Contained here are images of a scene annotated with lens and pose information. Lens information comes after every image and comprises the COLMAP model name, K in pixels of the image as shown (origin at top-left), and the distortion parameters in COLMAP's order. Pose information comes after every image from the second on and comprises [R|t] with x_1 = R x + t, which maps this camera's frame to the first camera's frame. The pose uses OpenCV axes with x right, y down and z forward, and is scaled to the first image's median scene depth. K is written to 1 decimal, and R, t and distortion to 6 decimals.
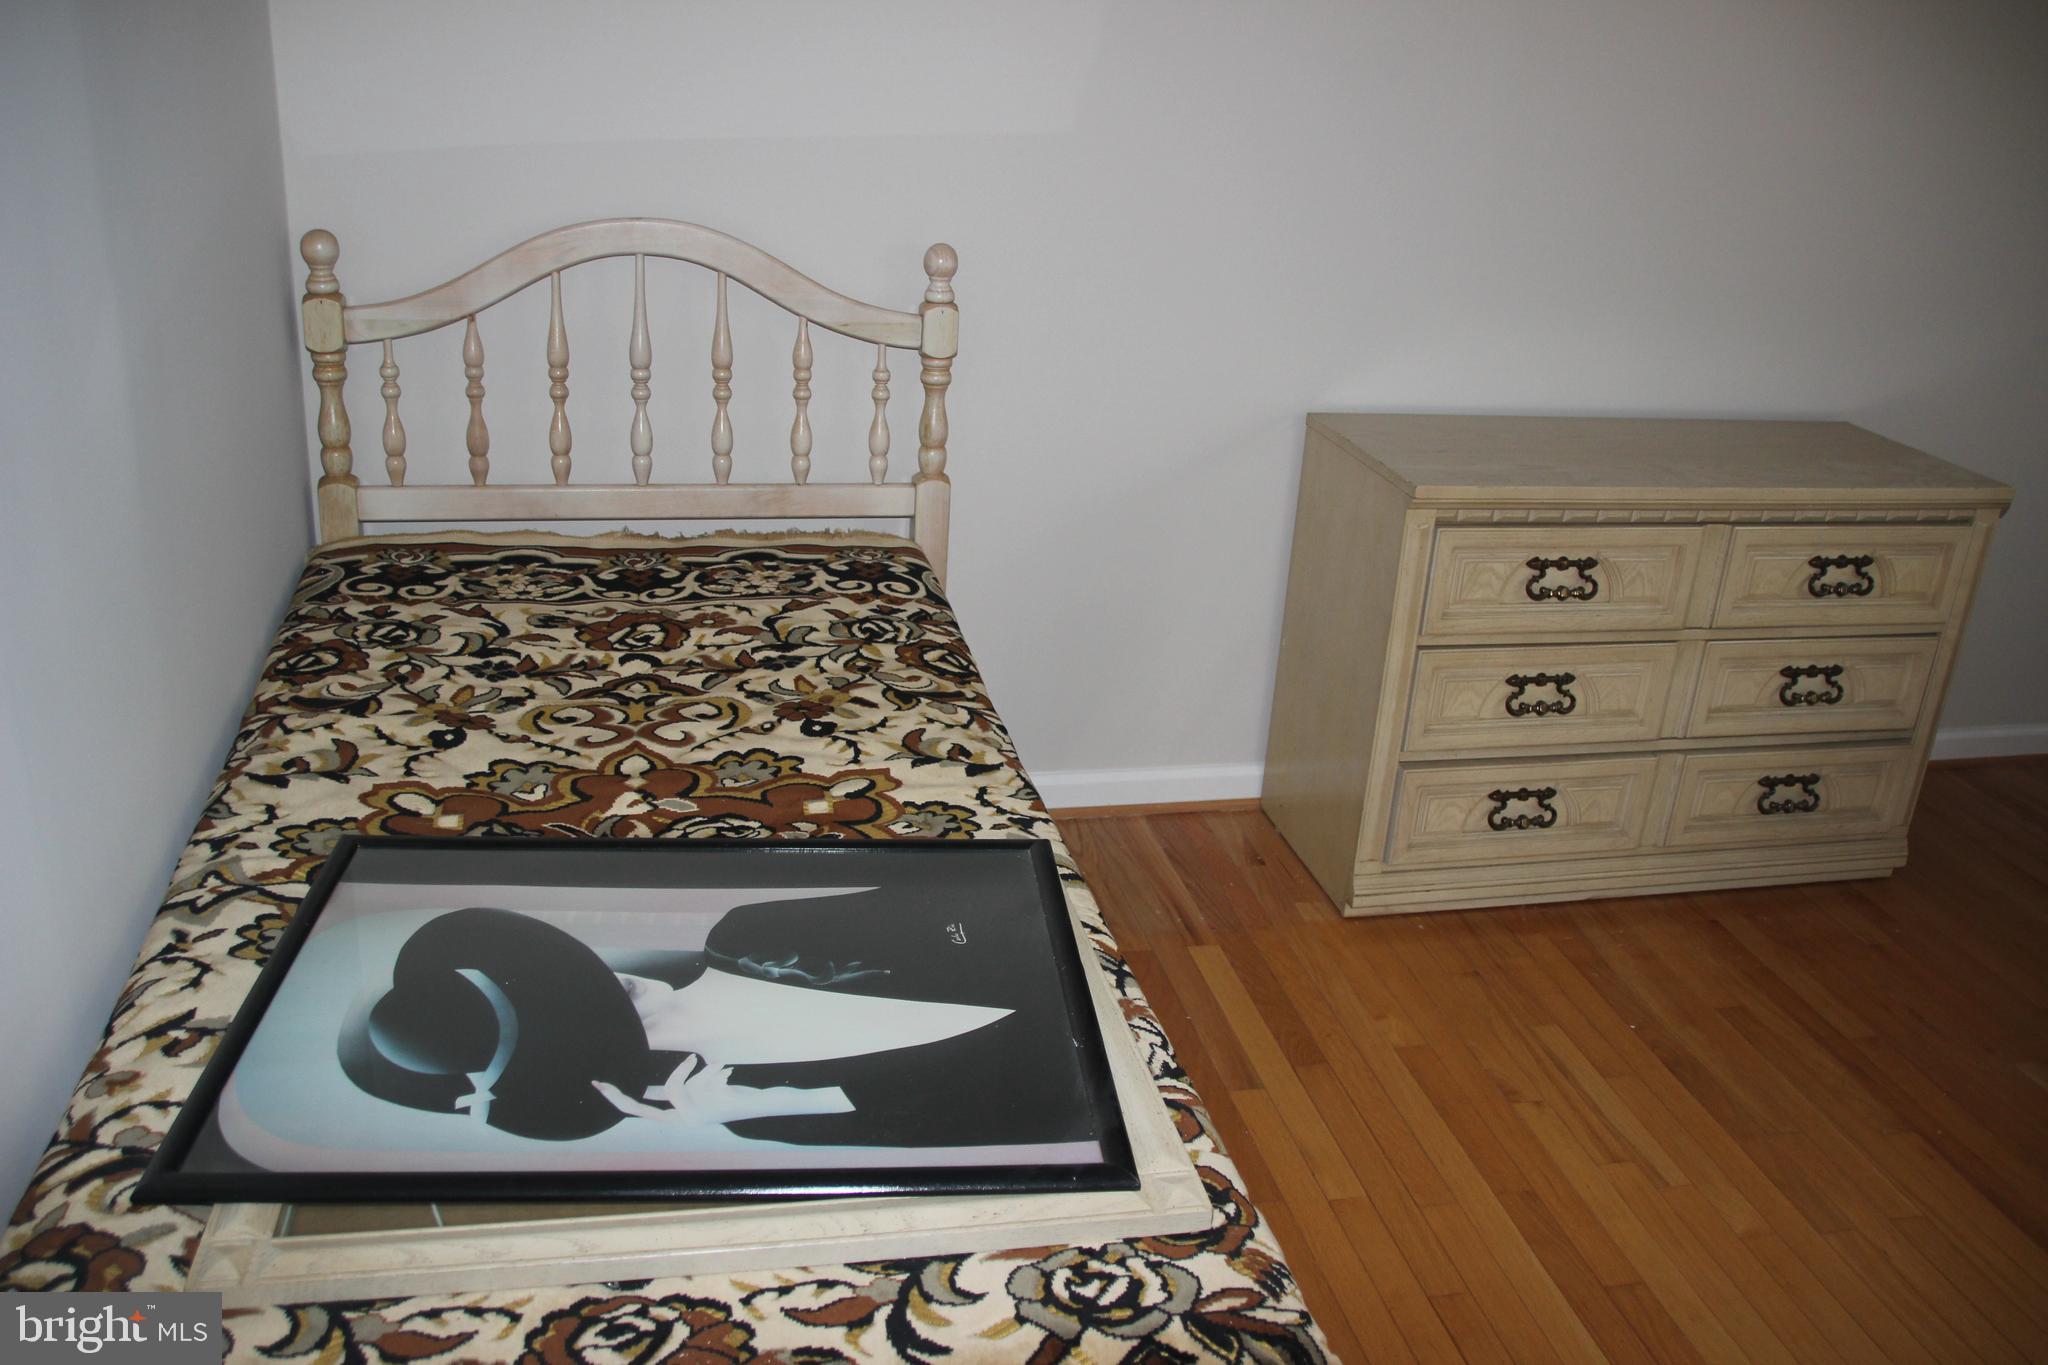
lens RADIAL K [[1729.5, 0, 1016.2], [0, 1729.5, 695.1], [0, 0, 1]] dist [-0.138249, 0.131529]
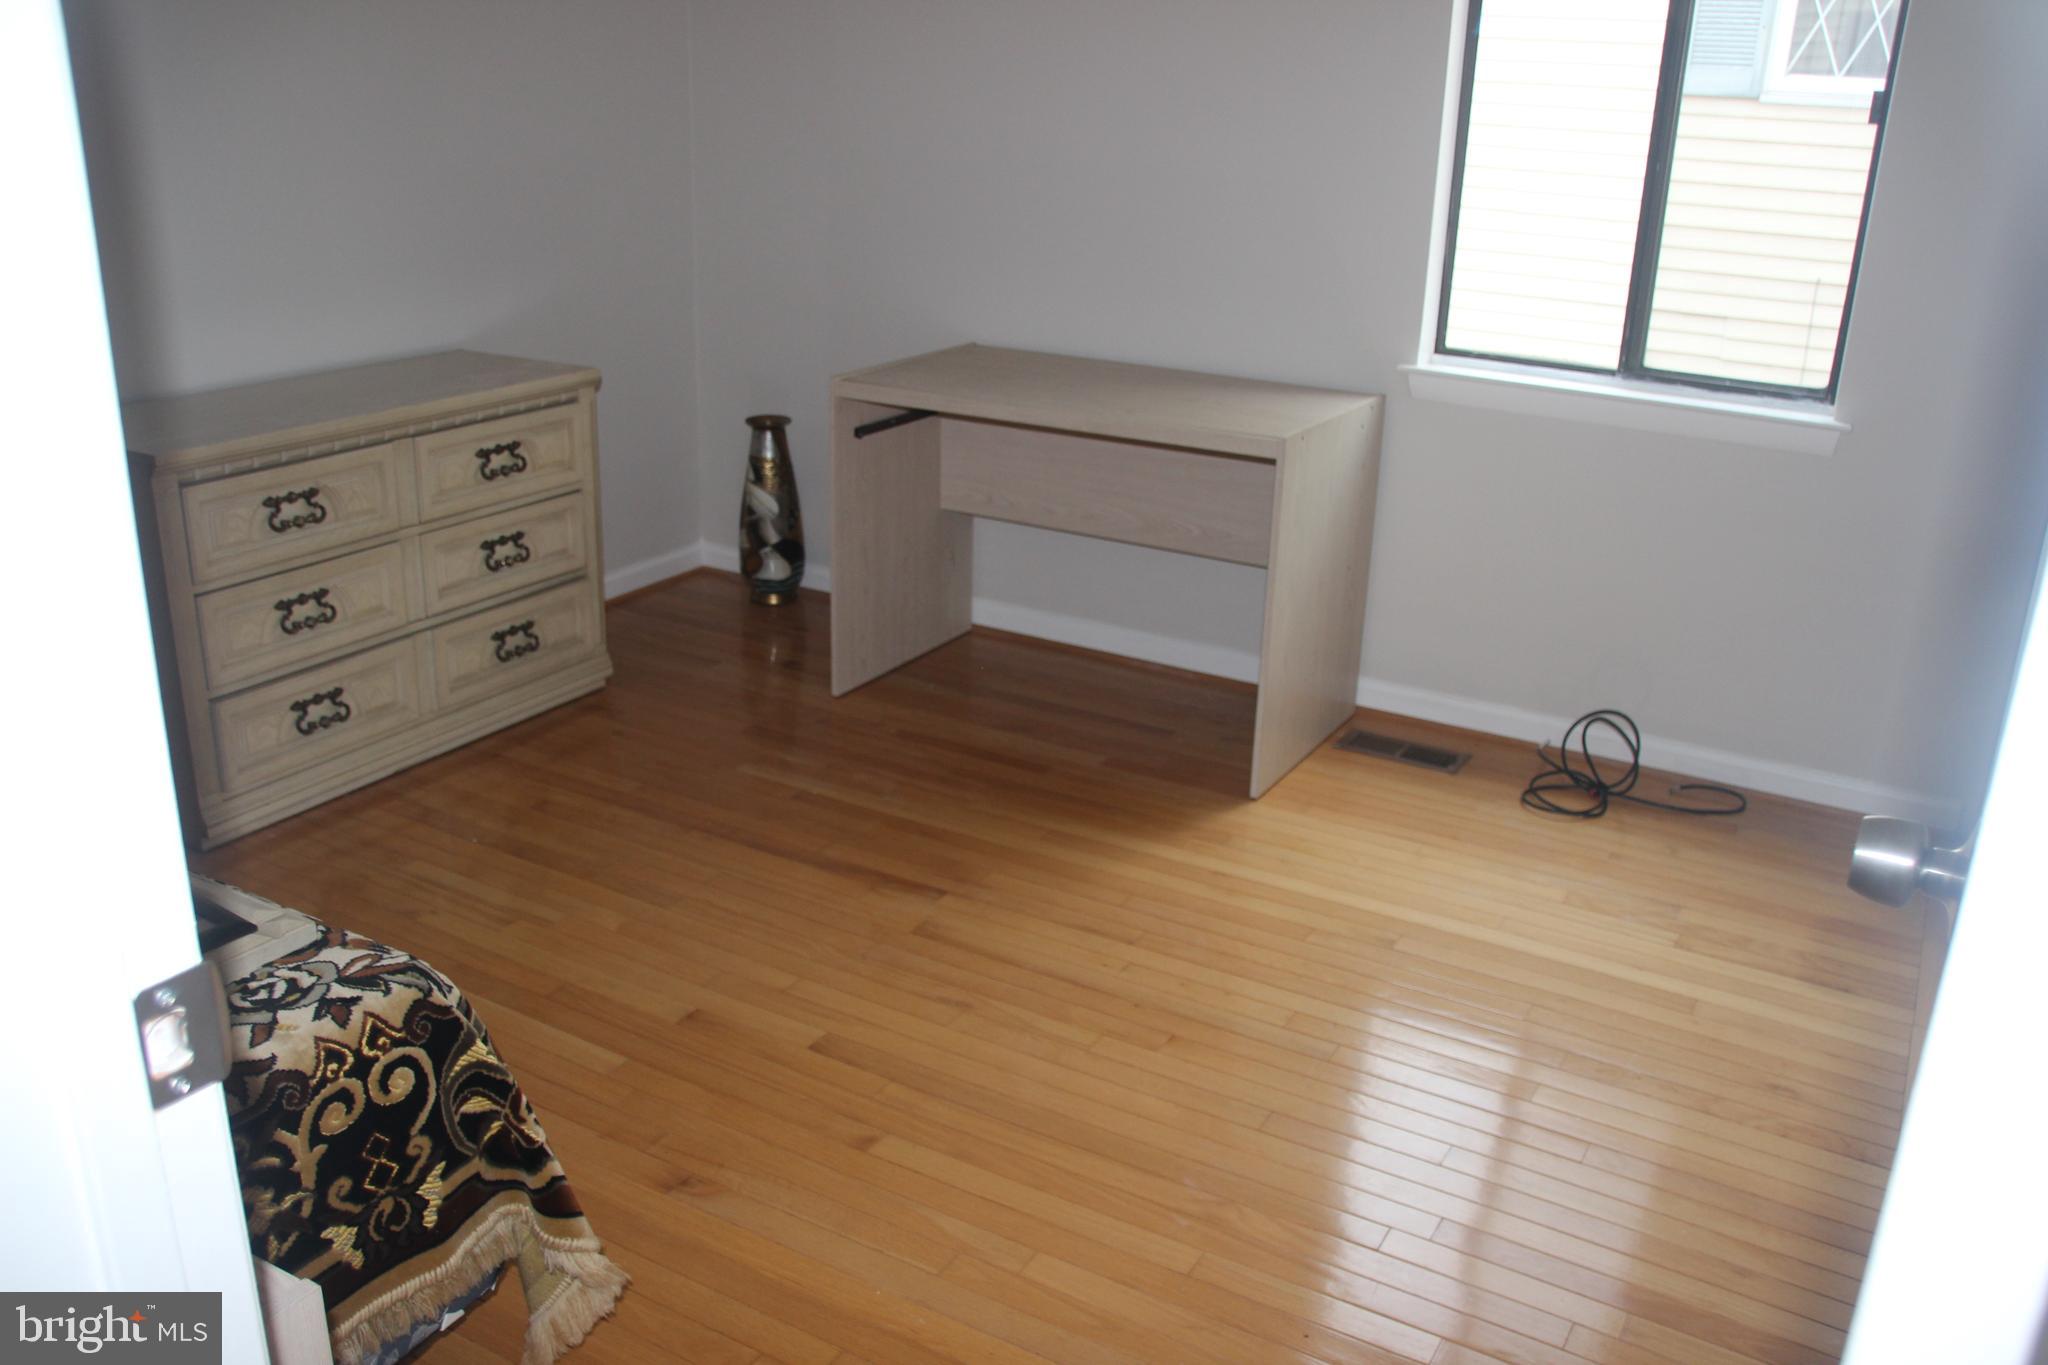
lens RADIAL K [[1729.5, 0, 1027.3], [0, 1729.5, 679.2], [0, 0, 1]] dist [-0.138249, 0.131529]
pose [[0.668494, -0.283201, 0.687686, -0.173483], [0.296752, 0.949435, 0.102523, 0.070959], [-0.681948, 0.135536, 0.718733, -0.167366]]
